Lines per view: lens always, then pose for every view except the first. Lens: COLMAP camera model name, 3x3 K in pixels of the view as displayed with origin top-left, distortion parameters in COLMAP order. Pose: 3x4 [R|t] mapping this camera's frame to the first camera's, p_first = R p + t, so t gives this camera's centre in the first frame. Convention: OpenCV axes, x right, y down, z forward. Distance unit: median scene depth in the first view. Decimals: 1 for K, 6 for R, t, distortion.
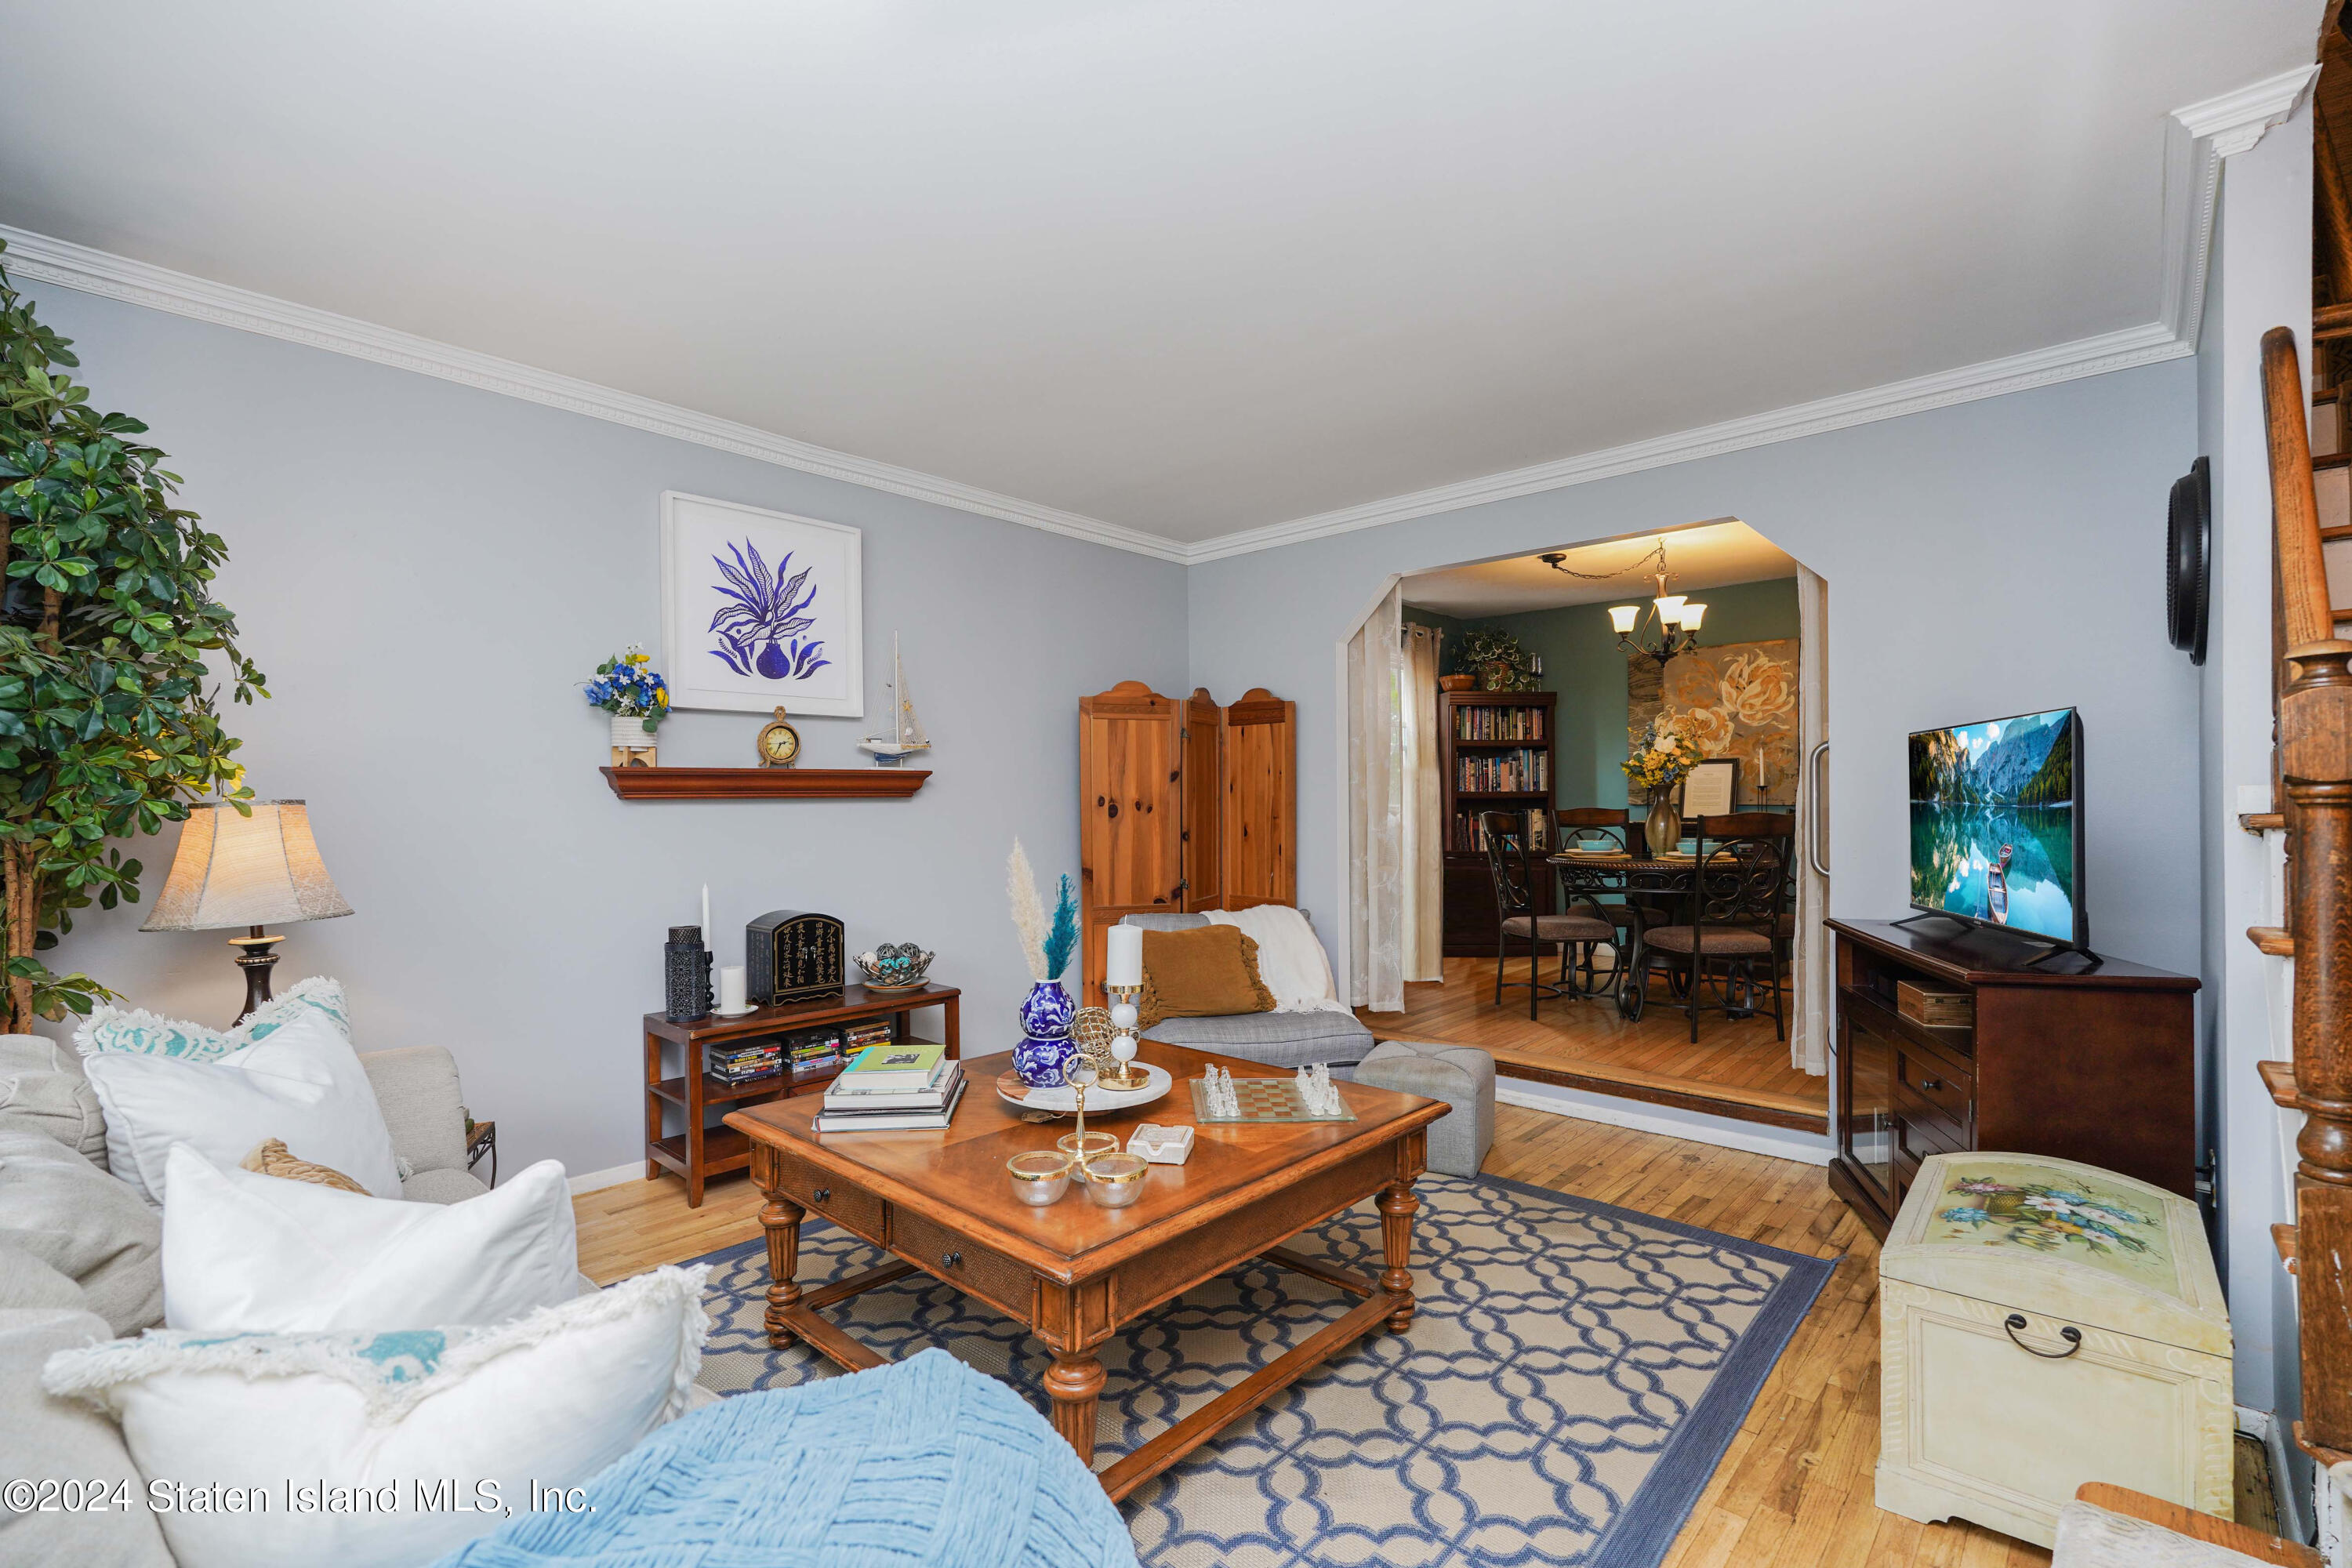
lens RADIAL K [[1038.4, 0, 1184.3], [0, 1038.4, 808.9], [0, 0, 1]] dist [-0.015960, 0.006707]
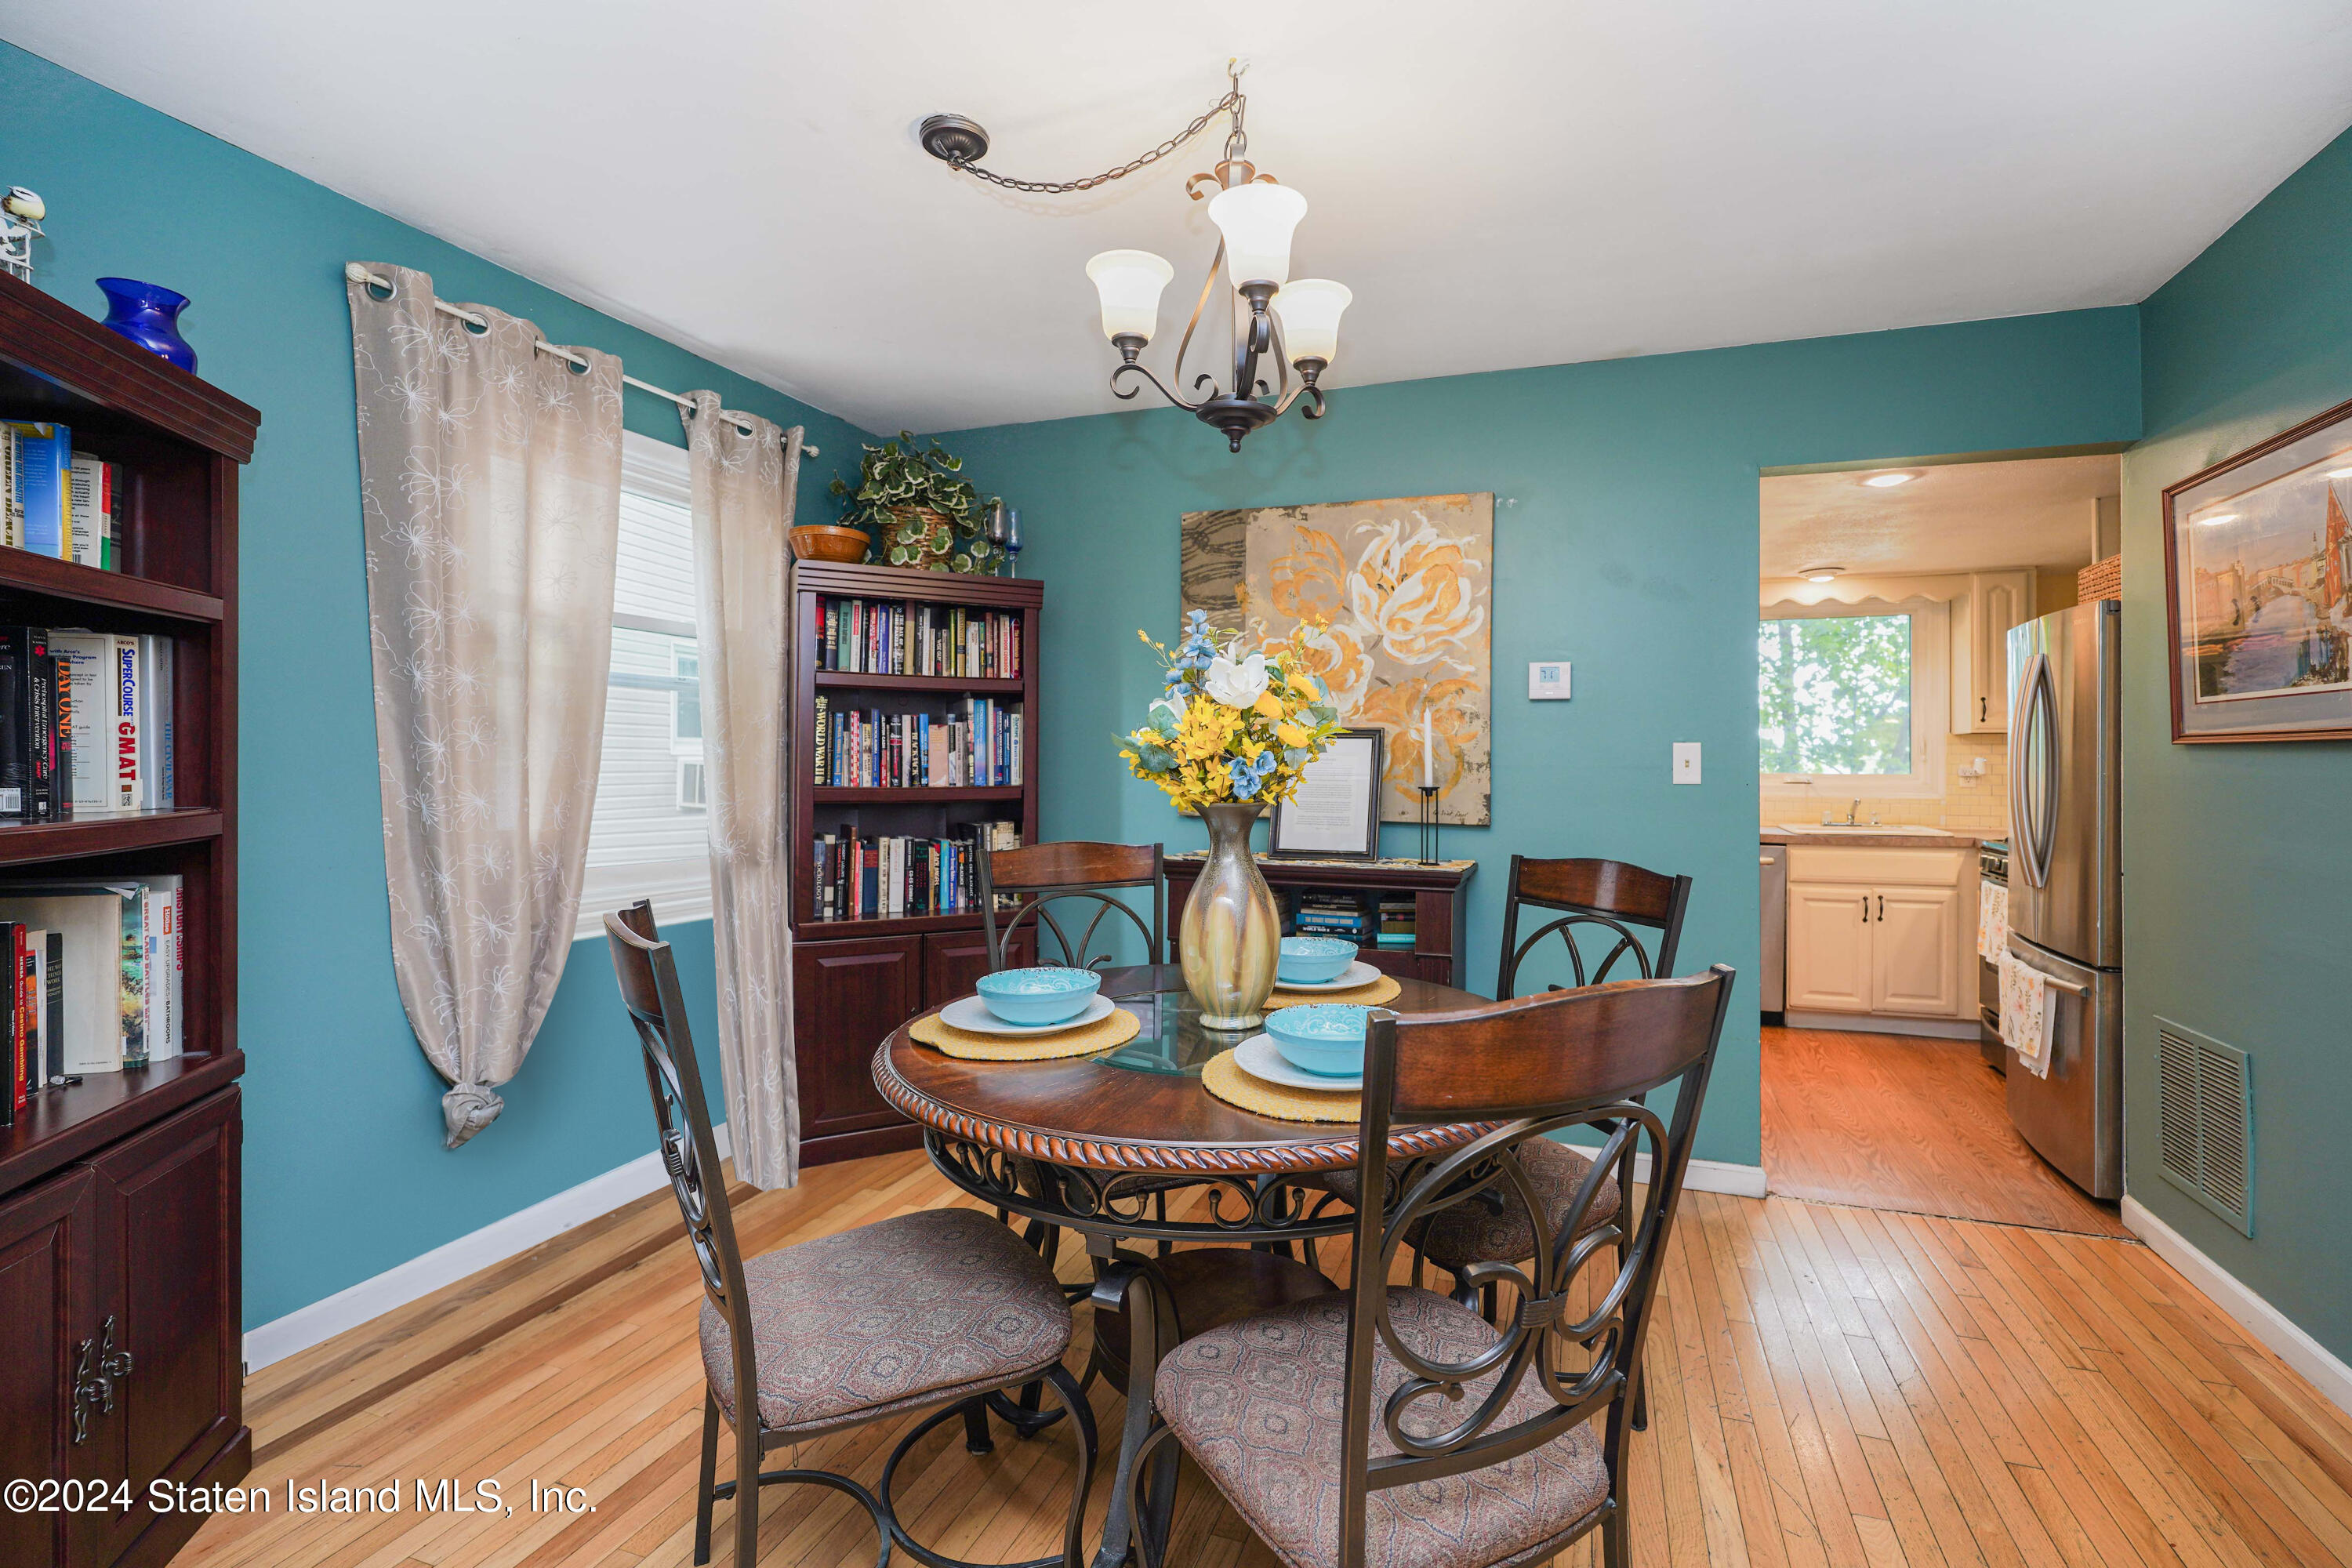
lens RADIAL K [[1058.0, 0, 1198.8], [0, 1058.0, 767.1], [0, 0, 1]] dist [-0.032314, -0.000175]
pose [[0.928134, 0.010503, 0.372098, 0.271243], [-0.009983, 0.999945, -0.003324, -0.028262], [-0.372112, -0.000629, 0.928188, 0.573361]]
